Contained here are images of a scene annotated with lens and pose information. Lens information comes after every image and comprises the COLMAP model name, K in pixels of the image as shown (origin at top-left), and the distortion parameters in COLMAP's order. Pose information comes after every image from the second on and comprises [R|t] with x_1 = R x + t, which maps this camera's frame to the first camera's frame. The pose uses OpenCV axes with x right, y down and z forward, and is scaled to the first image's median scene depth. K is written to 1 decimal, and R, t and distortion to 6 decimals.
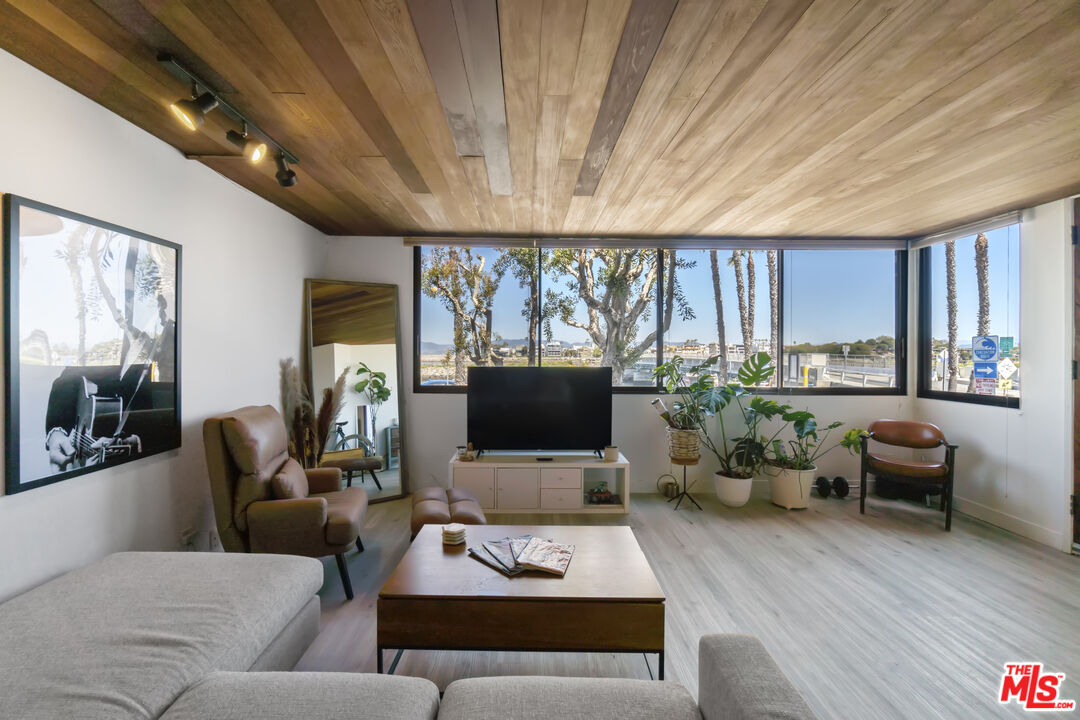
lens RADIAL K [[469.4, 0, 535.9], [0, 469.4, 353.0], [0, 0, 1]] dist [-0.007824, 0.001720]
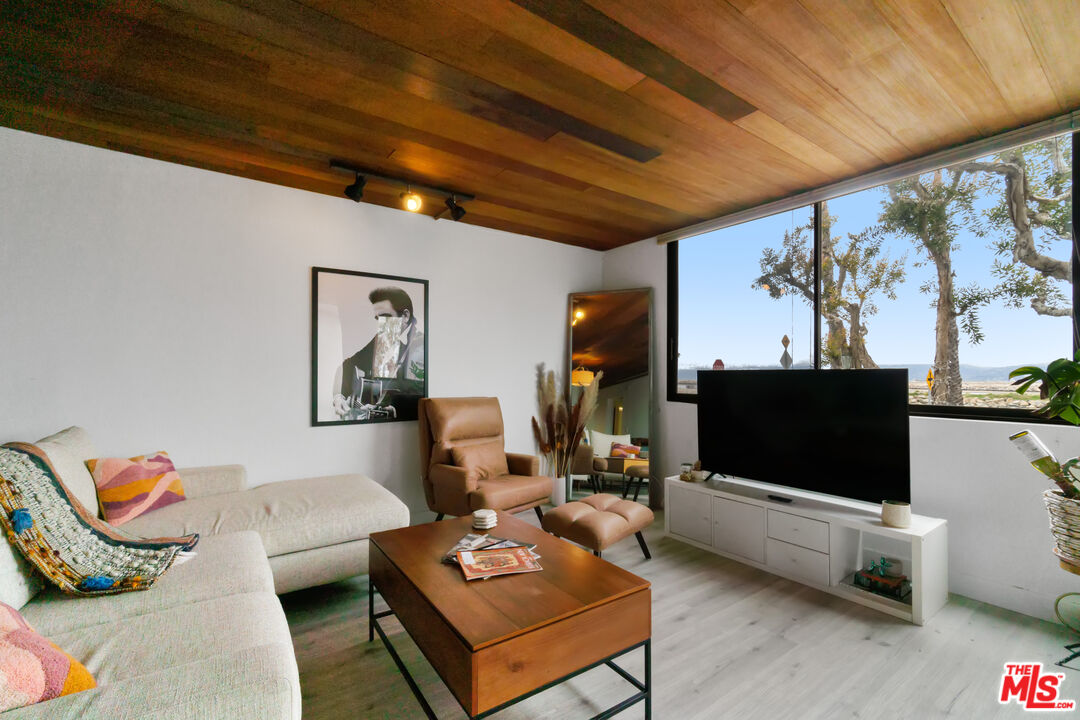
lens RADIAL K [[469.4, 0, 530.7], [0, 469.4, 371.2], [0, 0, 1]] dist [-0.007824, 0.001720]
pose [[0.560101, -0.008346, -0.828382, 0.410776], [-0.003309, 0.999919, -0.012312, 0.044804], [0.828418, 0.009637, 0.560028, 0.293530]]
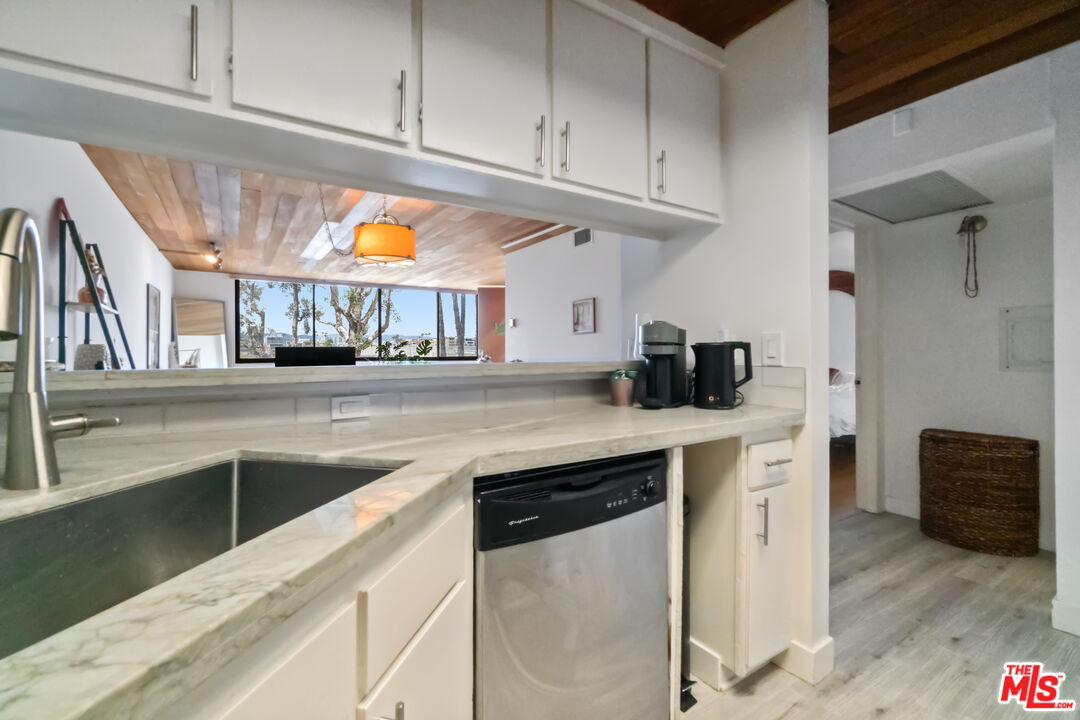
lens RADIAL K [[469.4, 0, 542.6], [0, 469.4, 351.1], [0, 0, 1]] dist [-0.007824, 0.001720]
pose [[0.845081, -0.008273, 0.534575, -0.262902], [0.003572, 0.999945, 0.009829, 0.032295], [-0.534627, -0.006397, 0.845064, -1.257516]]
